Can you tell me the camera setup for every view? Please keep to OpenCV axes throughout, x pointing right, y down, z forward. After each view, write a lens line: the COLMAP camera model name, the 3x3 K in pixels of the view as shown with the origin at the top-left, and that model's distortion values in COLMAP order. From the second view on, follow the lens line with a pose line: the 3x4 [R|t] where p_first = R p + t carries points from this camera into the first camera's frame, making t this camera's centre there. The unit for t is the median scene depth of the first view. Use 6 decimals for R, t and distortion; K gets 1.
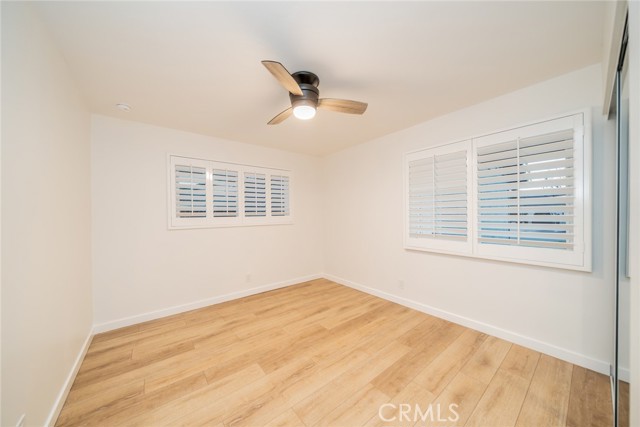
lens RADIAL K [[217.4, 0, 320.0], [0, 217.4, 215.3], [0, 0, 1]] dist [-0.001001, -0.000313]
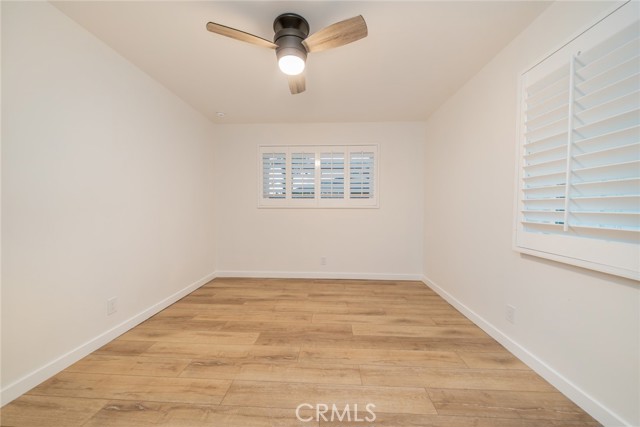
lens RADIAL K [[230.0, 0, 321.3], [0, 230.0, 214.8], [0, 0, 1]] dist [-0.000823, -0.000188]
pose [[0.755099, 0.037858, -0.654517, 0.449232], [-0.020951, 0.999215, 0.033626, 0.058749], [0.655276, -0.011679, 0.755299, 0.273311]]
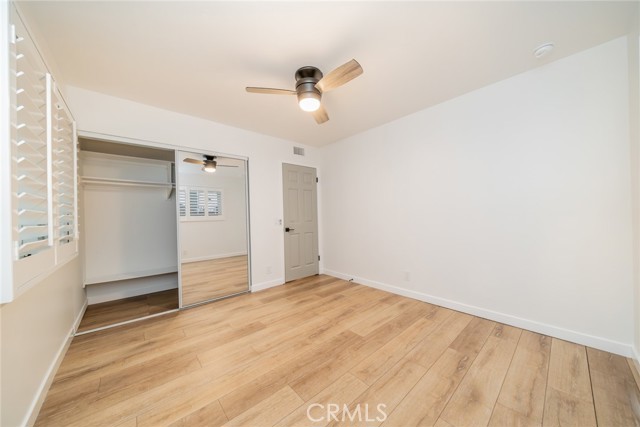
lens RADIAL K [[217.4, 0, 320.0], [0, 217.4, 215.3], [0, 0, 1]] dist [-0.001001, -0.000313]
pose [[-0.997797, 0.036631, -0.055319, -0.030654], [0.036201, 0.999306, 0.008750, 0.050304], [0.055601, 0.006728, -0.998430, 1.488462]]
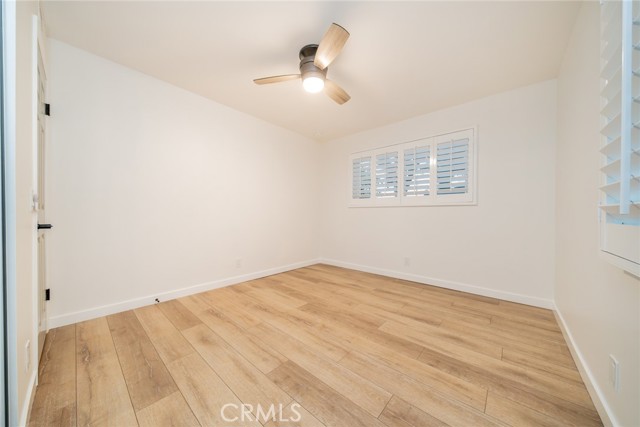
lens RADIAL K [[217.4, 0, 320.0], [0, 217.4, 215.3], [0, 0, 1]] dist [-0.001001, -0.000313]
pose [[0.179464, 0.019841, -0.983564, 0.703221], [-0.017781, 0.999699, 0.016922, 0.104514], [0.983604, 0.014452, 0.179763, 0.605901]]
